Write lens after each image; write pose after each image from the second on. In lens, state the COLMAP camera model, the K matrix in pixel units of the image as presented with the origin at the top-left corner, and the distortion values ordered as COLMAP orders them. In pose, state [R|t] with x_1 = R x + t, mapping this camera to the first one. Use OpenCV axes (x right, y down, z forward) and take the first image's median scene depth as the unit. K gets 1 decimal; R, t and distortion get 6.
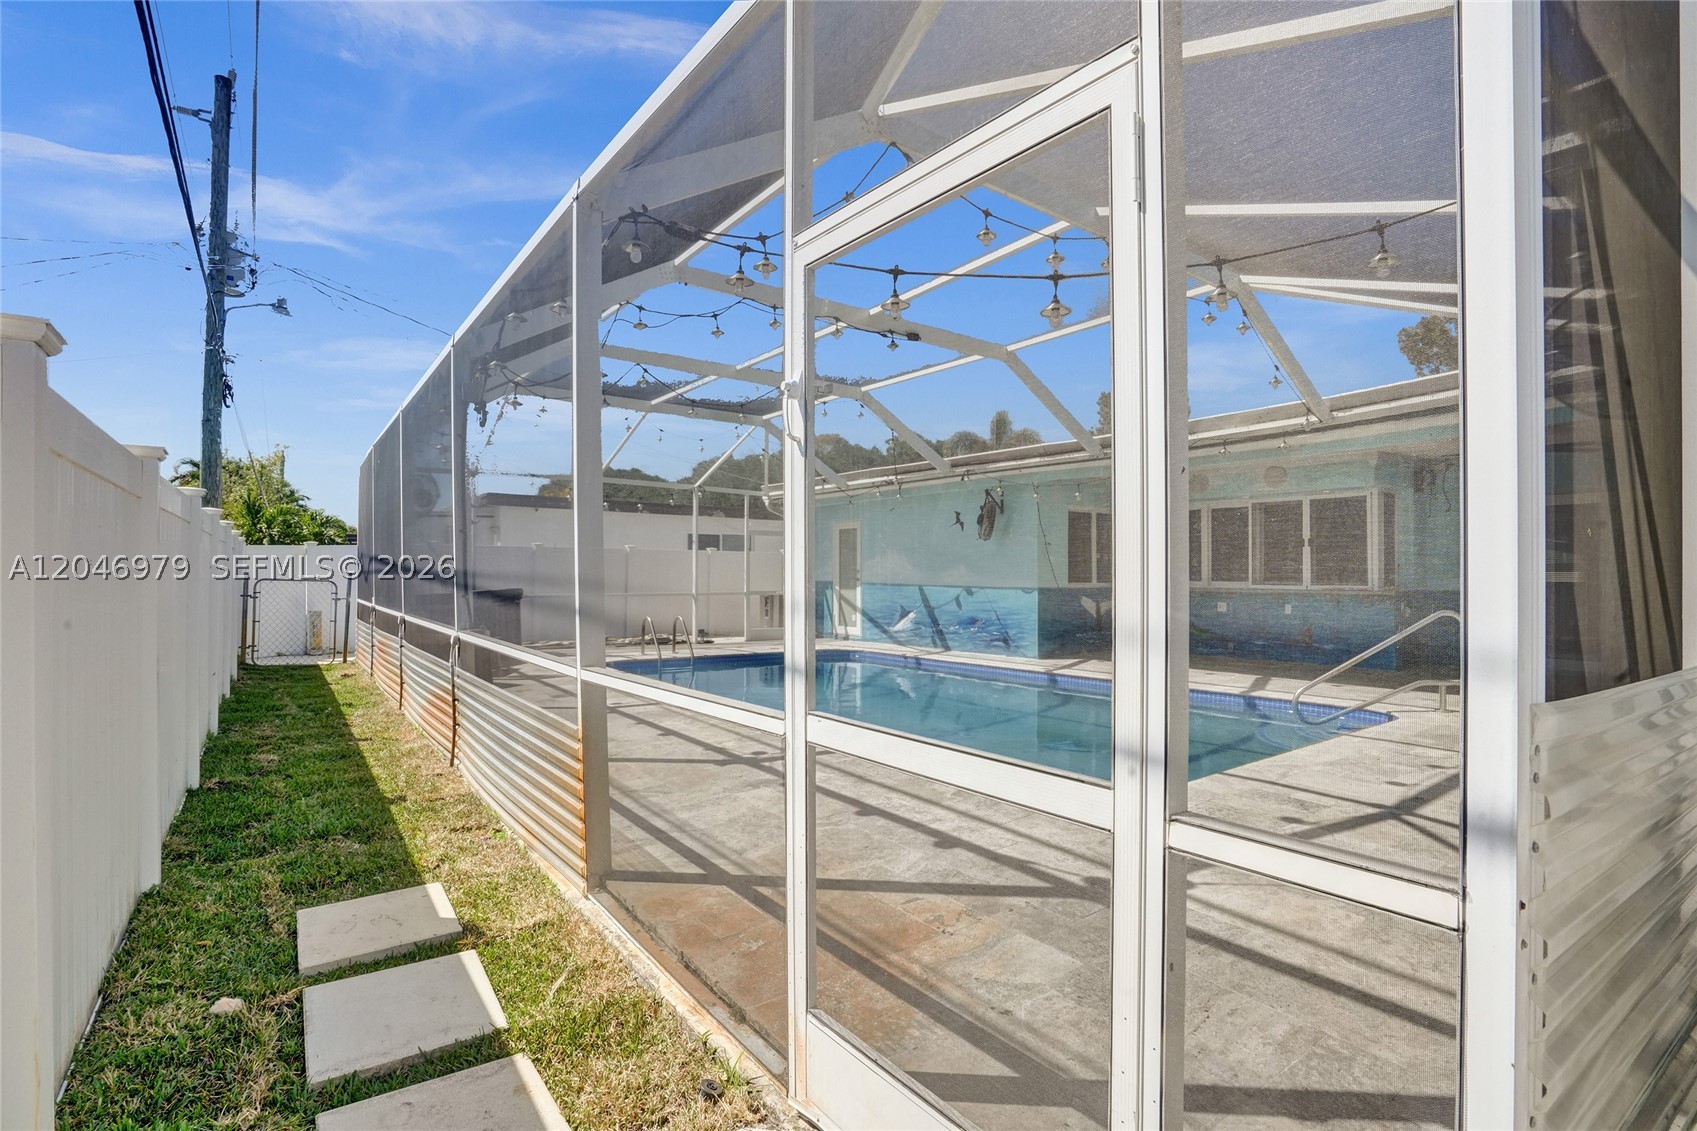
lens RADIAL K [[805.7, 0, 848.5], [0, 805.7, 565.5], [0, 0, 1]] dist [-0.068877, 0.034956]
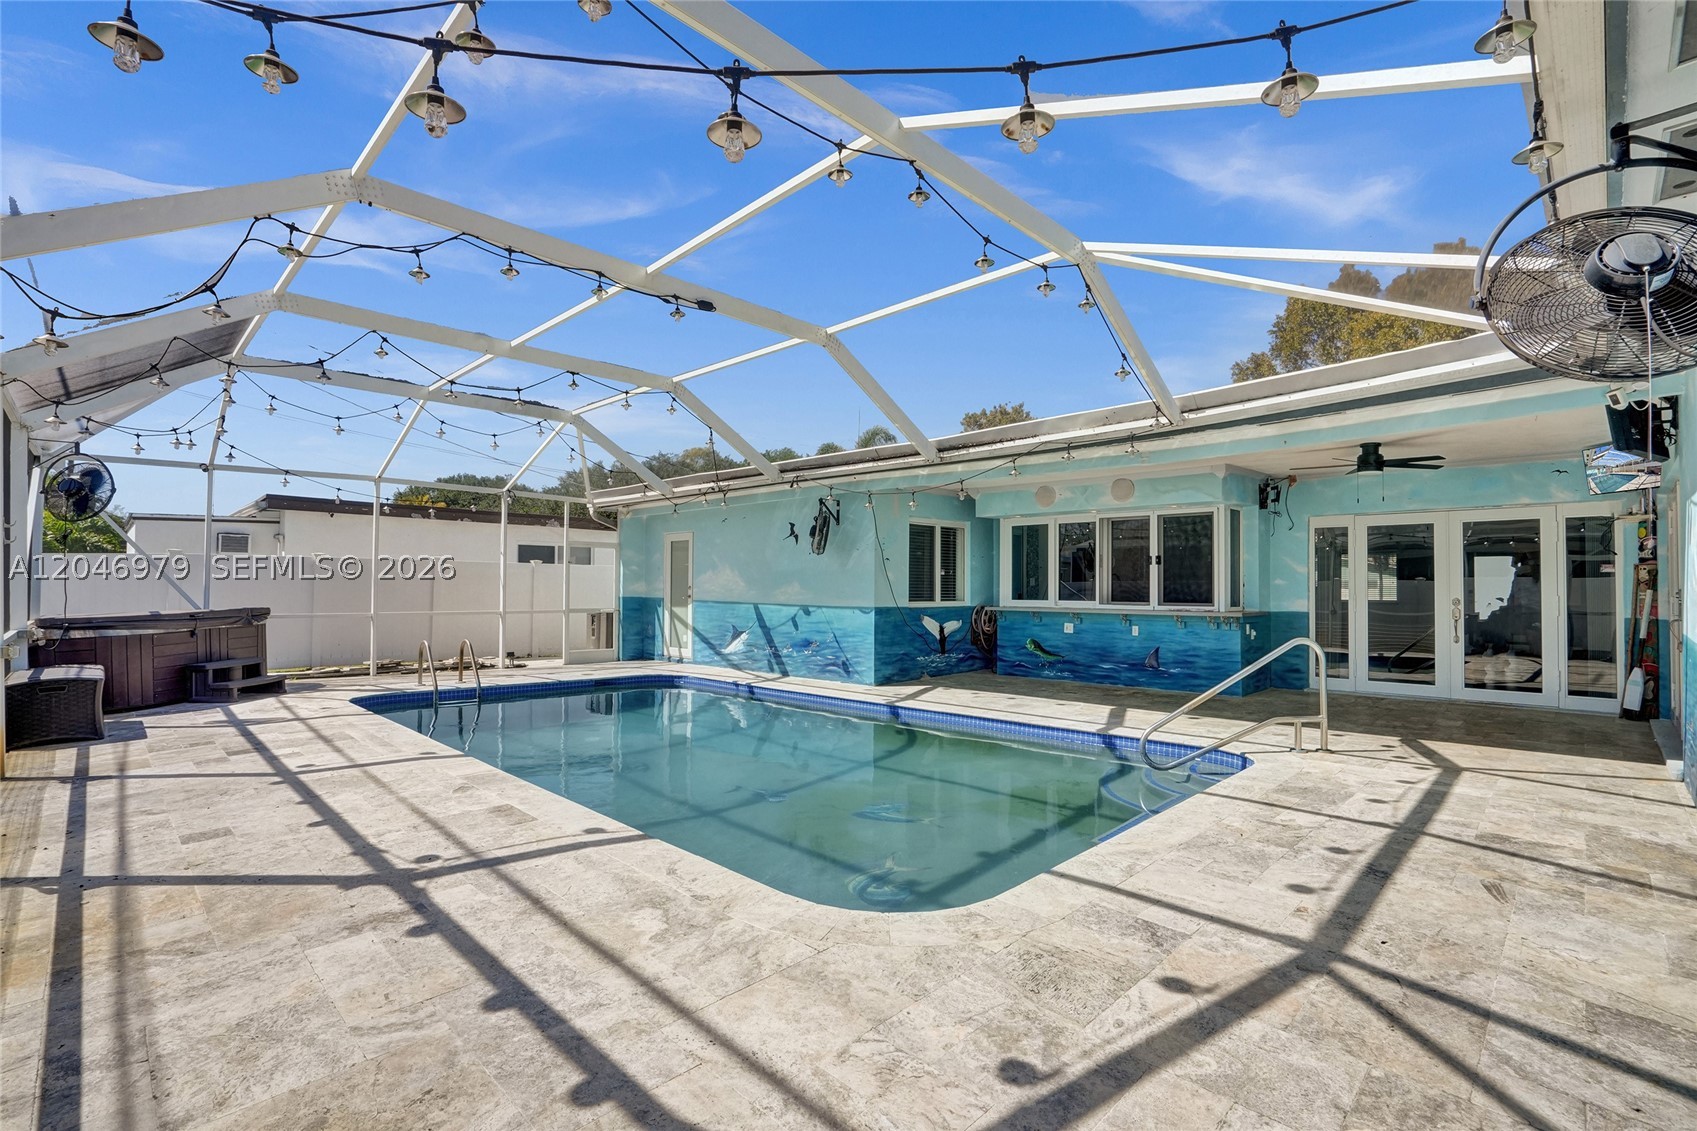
lens RADIAL K [[776.6, 0, 854.4], [0, 776.6, 576.2], [0, 0, 1]] dist [-0.061552, 0.024362]
pose [[0.987413, 0.006143, 0.158043, 0.074821], [-0.005597, 0.999977, -0.003895, -0.004083], [-0.158064, 0.002962, 0.987424, 0.136088]]
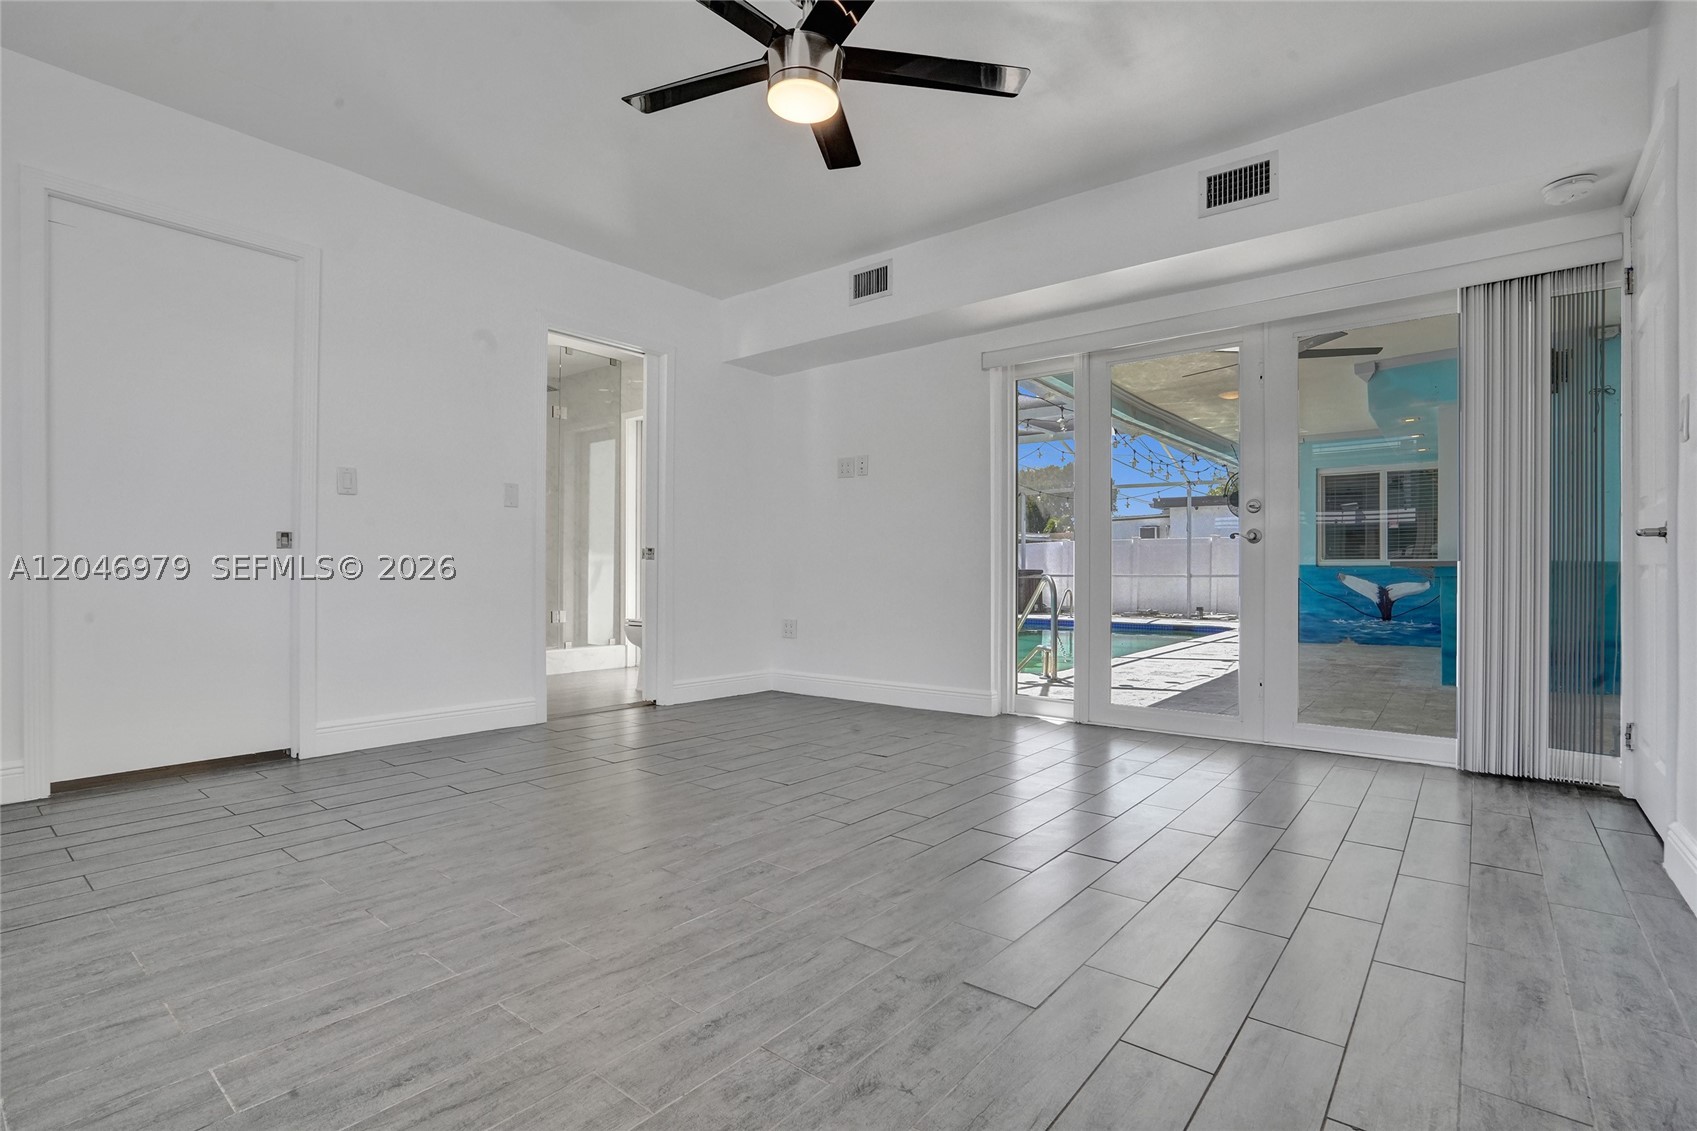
lens RADIAL K [[805.7, 0, 848.5], [0, 805.7, 565.5], [0, 0, 1]] dist [-0.068877, 0.034956]
pose [[0.262284, -0.009044, -0.964948, 1.008720], [0.008557, 0.999939, -0.007046, 0.031320], [0.964953, -0.006409, 0.262346, 0.300693]]
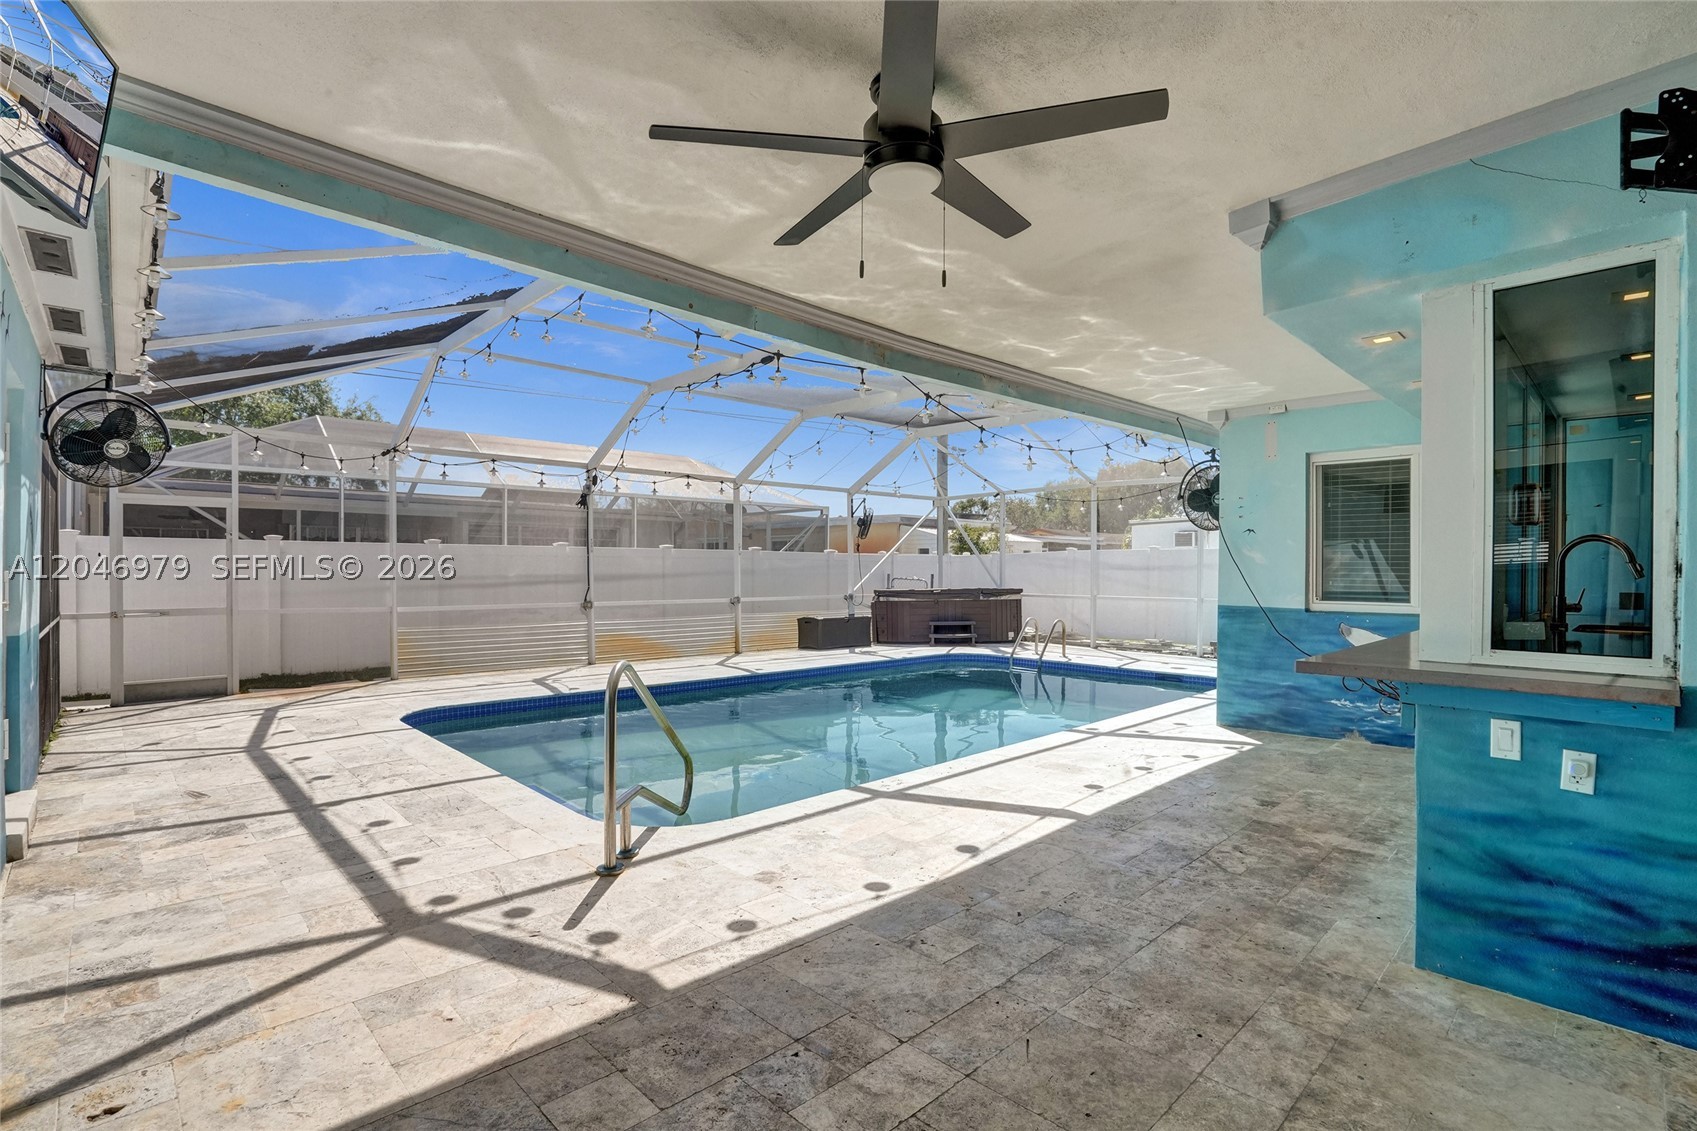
lens RADIAL K [[792.5, 0, 839.0], [0, 792.5, 564.4], [0, 0, 1]] dist [-0.060852, 0.022724]
pose [[0.128546, -0.006174, -0.991684, 0.785539], [0.005981, 0.999967, -0.005450, -0.001691], [0.991686, -0.005230, 0.128578, 0.649990]]
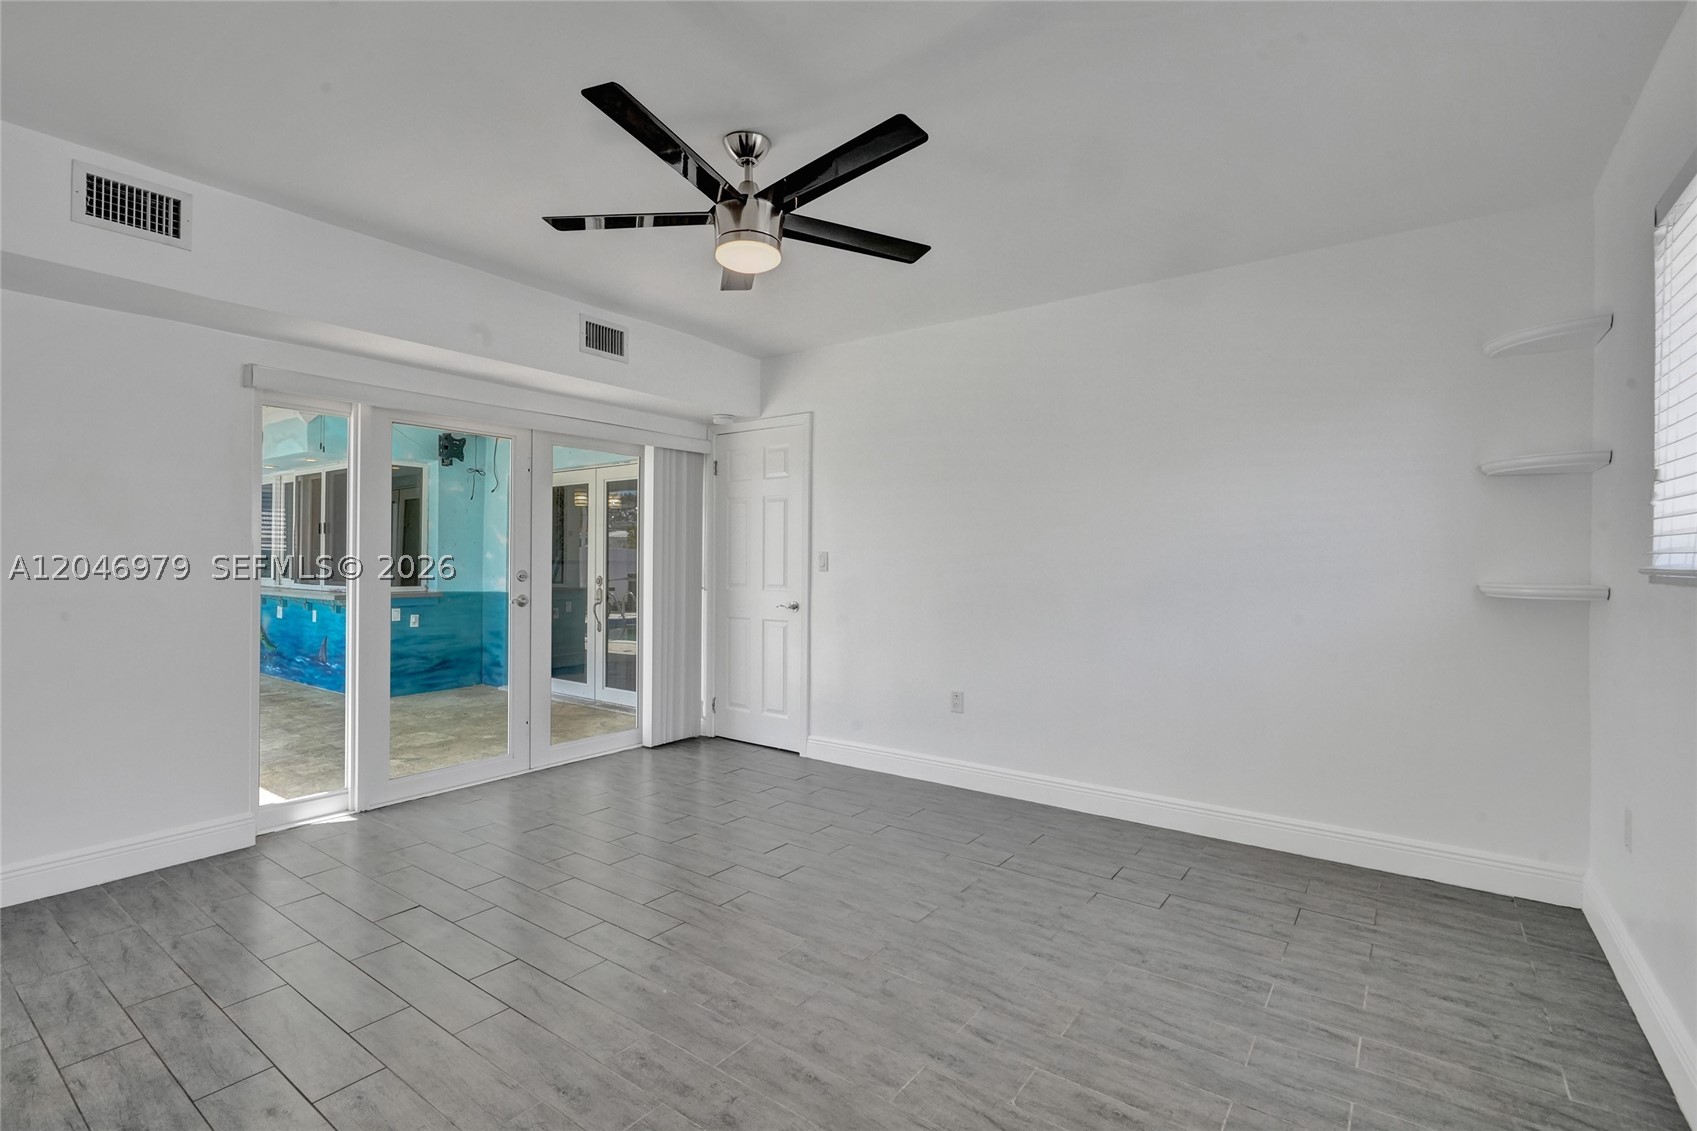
lens RADIAL K [[779.8, 0, 848.5], [0, 779.8, 565.5], [0, 0, 1]] dist [-0.001223, -0.000123]
pose [[0.951936, 0.001659, 0.306292, 0.762870], [-0.006962, 0.999844, 0.016224, -0.008408], [-0.306217, -0.017577, 0.951799, 0.122817]]
